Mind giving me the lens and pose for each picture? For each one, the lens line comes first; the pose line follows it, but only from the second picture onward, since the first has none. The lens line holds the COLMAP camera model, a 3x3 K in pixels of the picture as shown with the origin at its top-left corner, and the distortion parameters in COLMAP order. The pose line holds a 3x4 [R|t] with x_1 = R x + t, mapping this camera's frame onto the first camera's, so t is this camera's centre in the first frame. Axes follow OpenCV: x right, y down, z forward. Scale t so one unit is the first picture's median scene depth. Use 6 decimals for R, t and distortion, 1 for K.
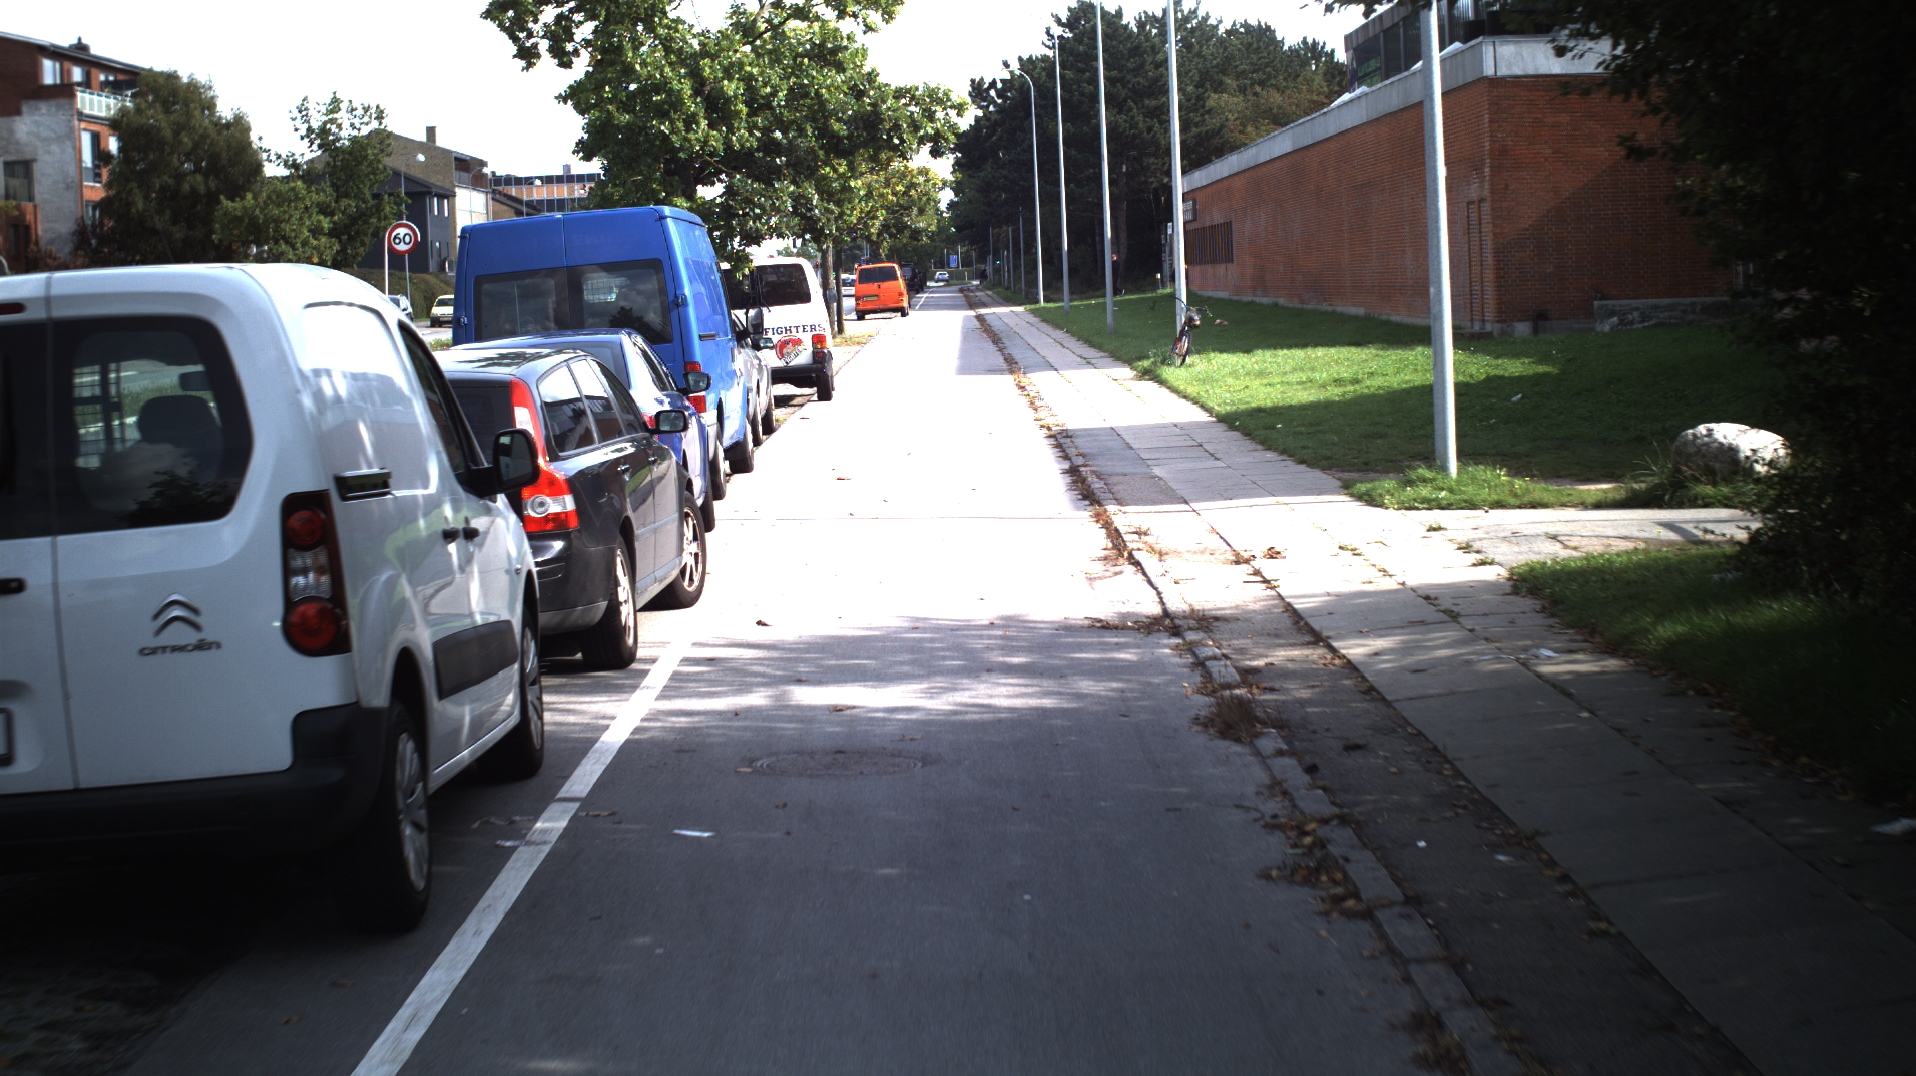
lens RADIAL K [[3475.0, 0, 958.0], [0, 3475.0, 538.0], [0, 0, 1]] dist [-0.278159, 0.348841]
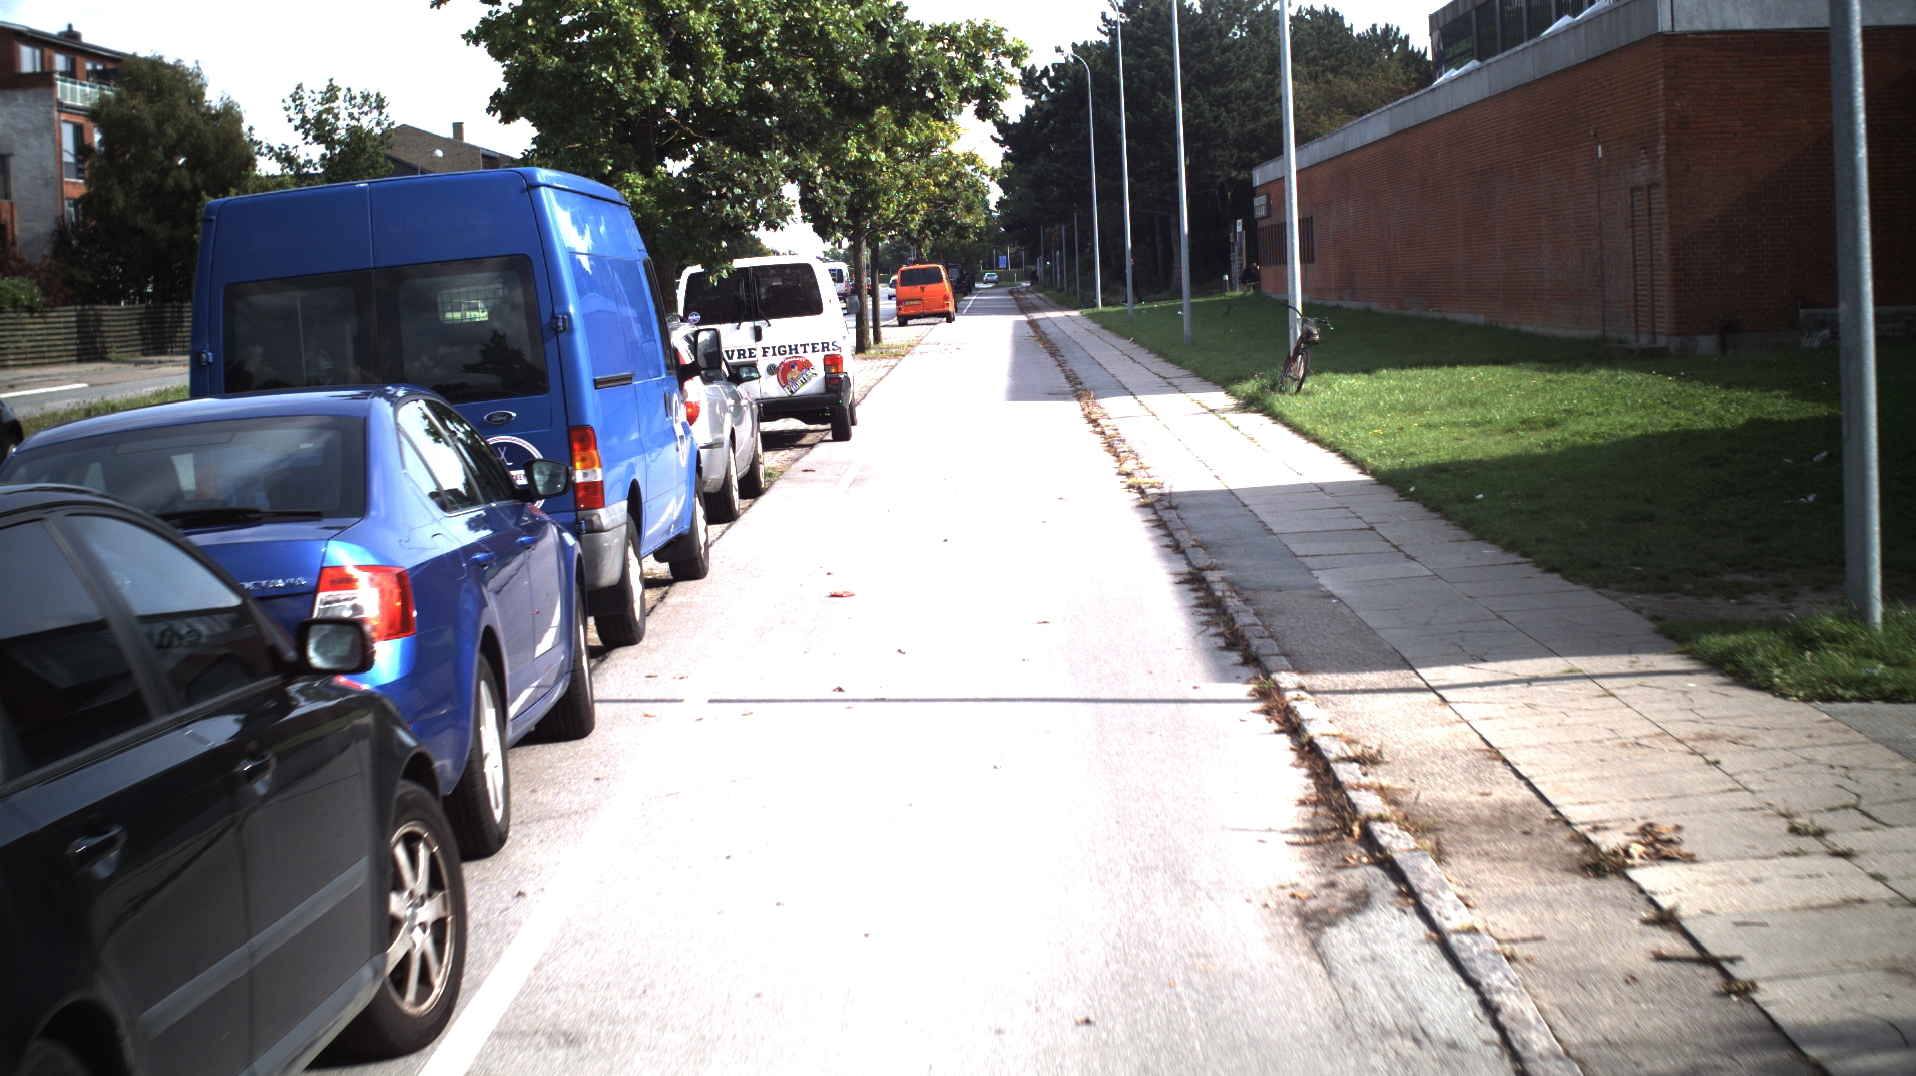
lens RADIAL K [[3475.0, 0, 958.0], [0, 3475.0, 538.0], [0, 0, 1]] dist [-0.278159, 0.348841]
pose [[0.999901, -0.000785, -0.014050, -0.001097], [0.000780, 1.000000, -0.000352, -0.013157], [0.014050, 0.000341, 0.999901, 0.169809]]
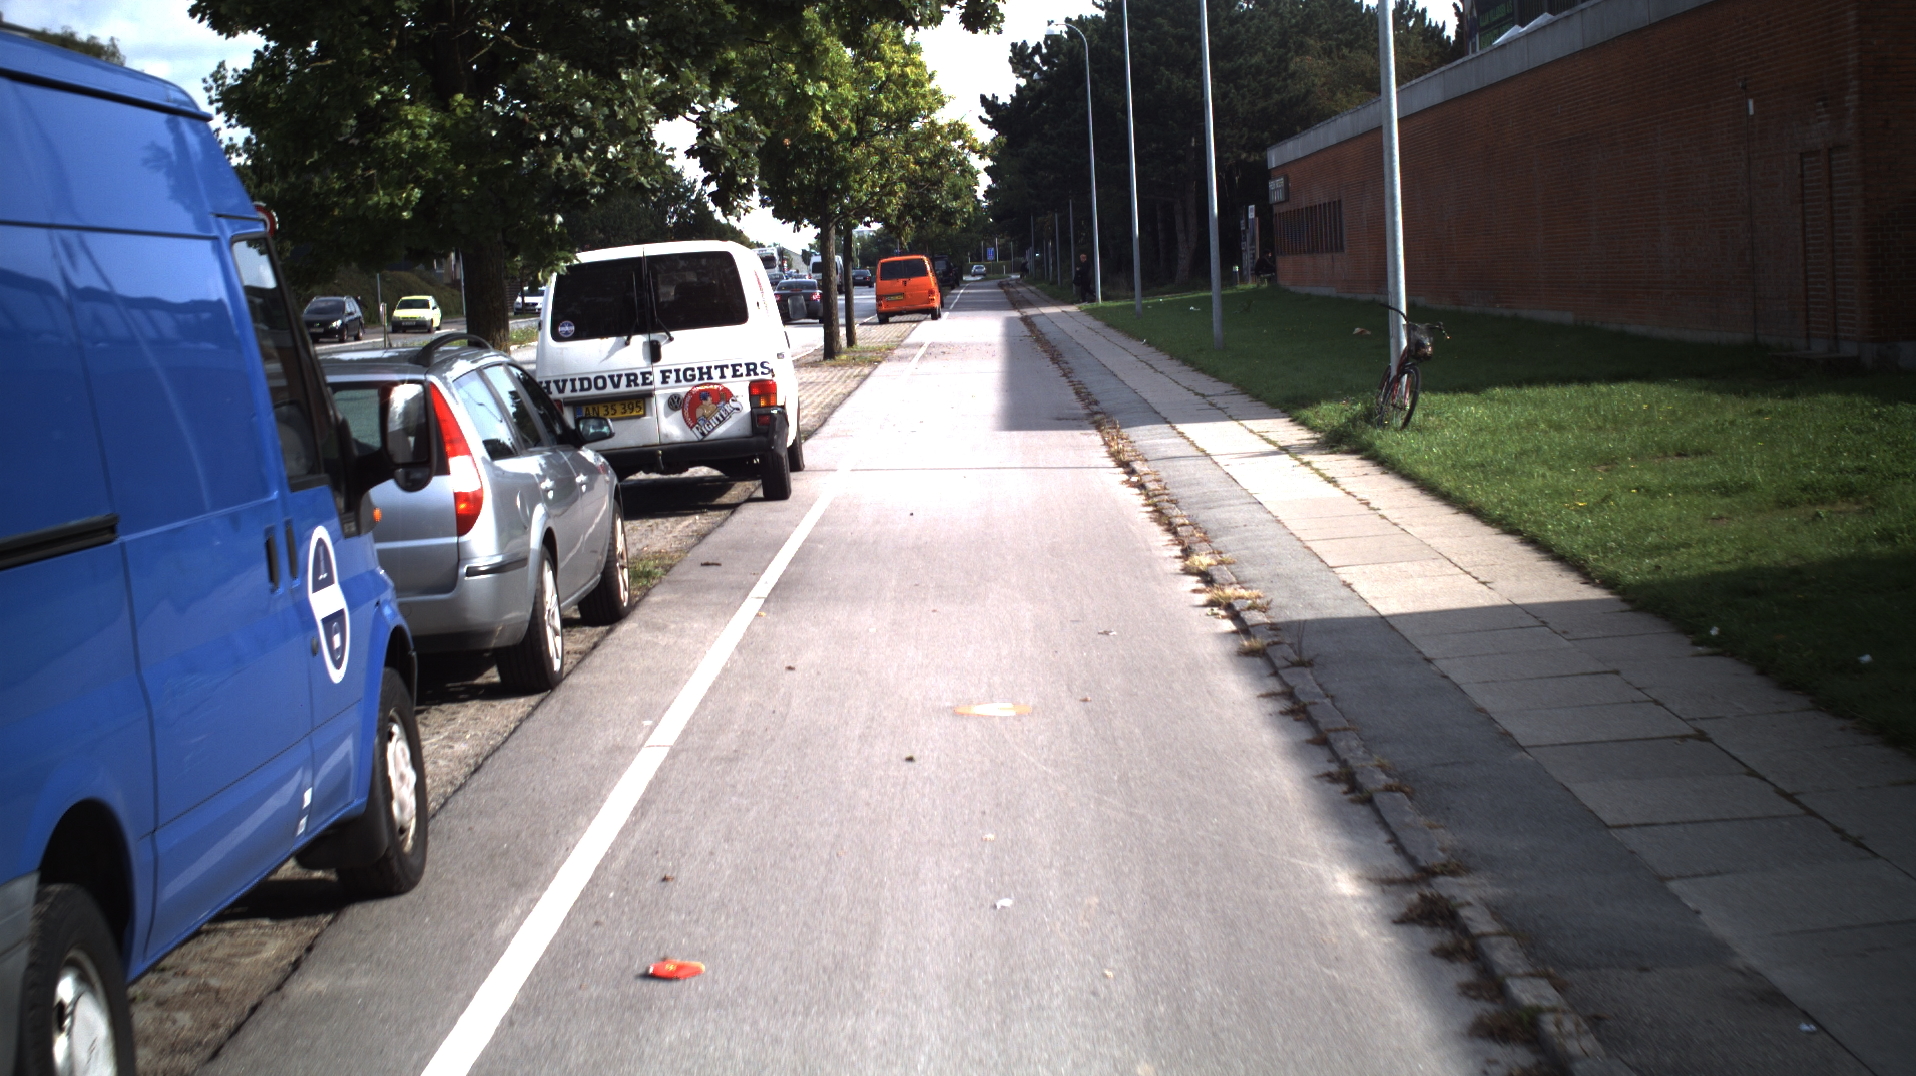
lens RADIAL K [[3475.0, 0, 958.0], [0, 3475.0, 538.0], [0, 0, 1]] dist [-0.278159, 0.348841]
pose [[0.999926, -0.005522, -0.010840, -0.002689], [0.005542, 0.999983, 0.001830, -0.025987], [0.010830, -0.001889, 0.999940, 0.339702]]
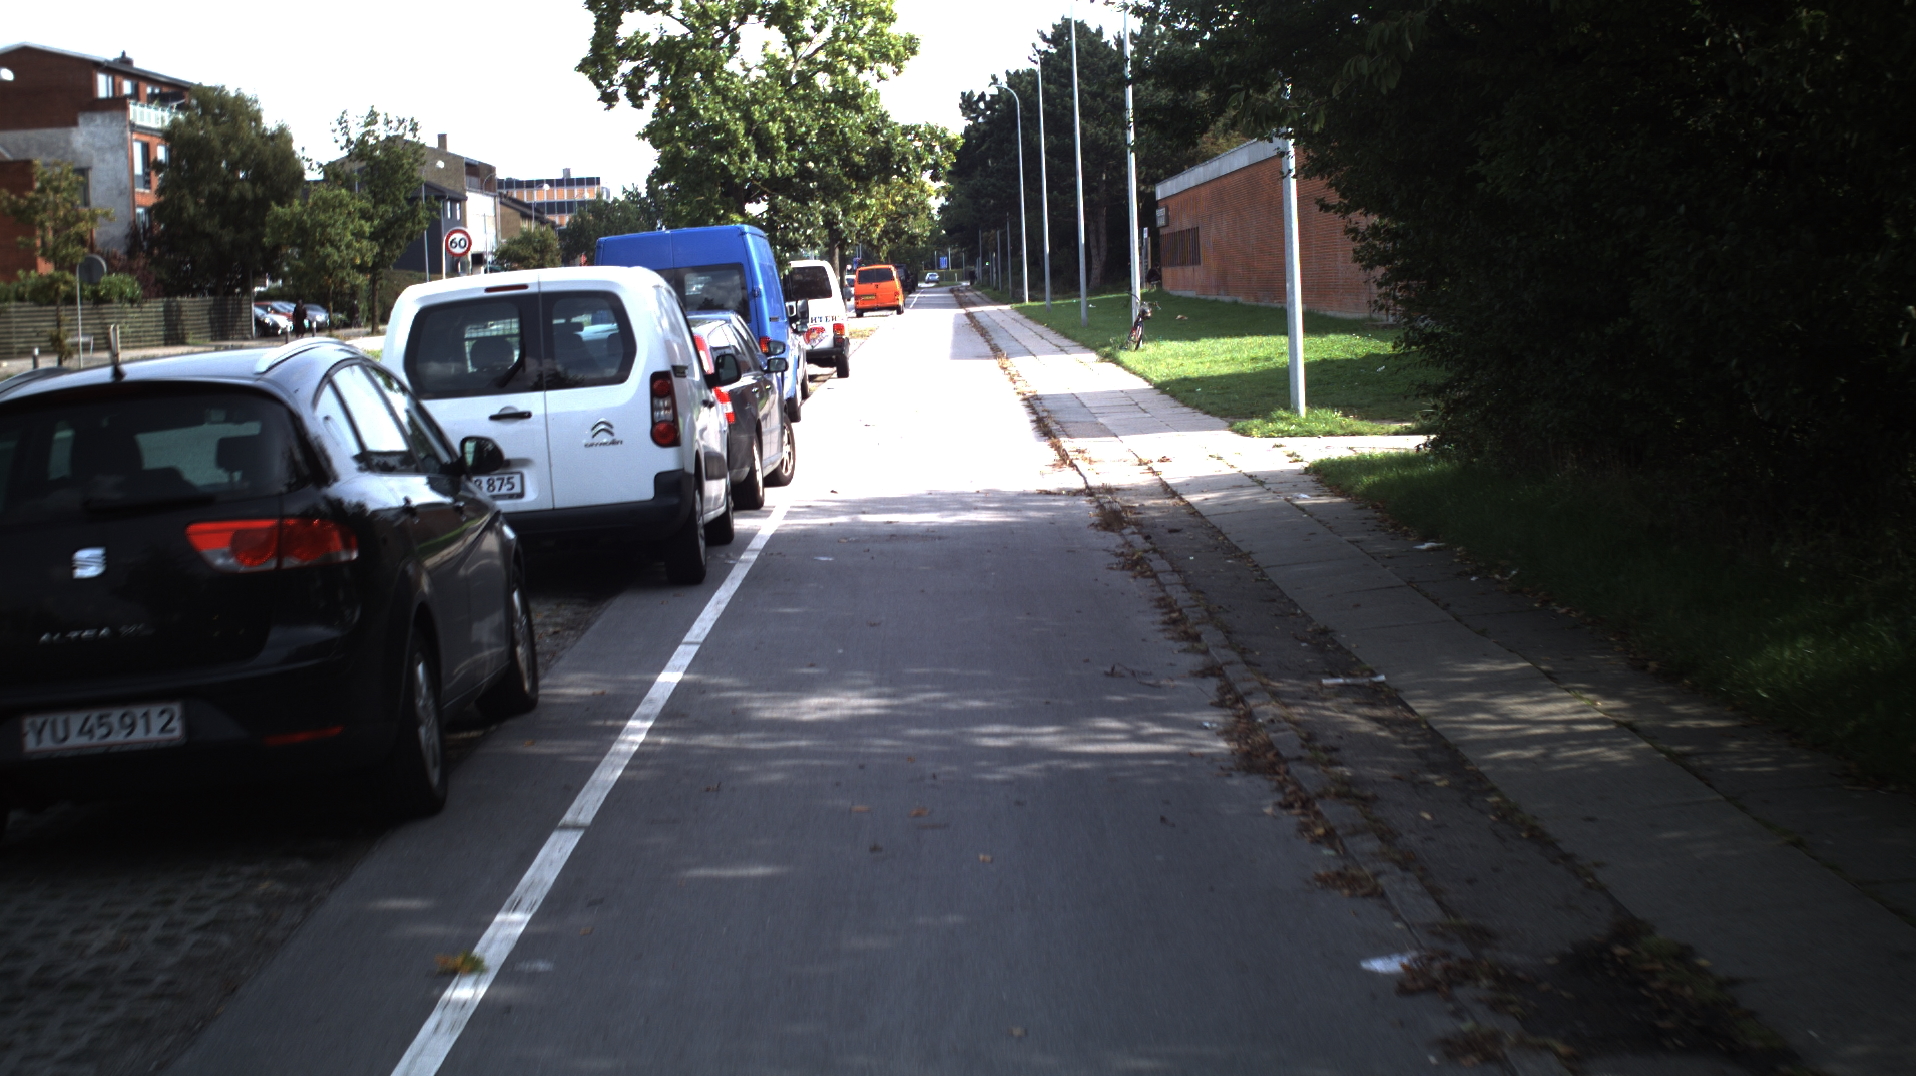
lens RADIAL K [[3475.0, 0, 958.0], [0, 3475.0, 538.0], [0, 0, 1]] dist [-0.278159, 0.348841]
pose [[0.999995, 0.000738, 0.003088, -0.001196], [-0.000737, 1.000000, -0.000376, 0.013126], [-0.003088, 0.000374, 0.999995, -0.169666]]
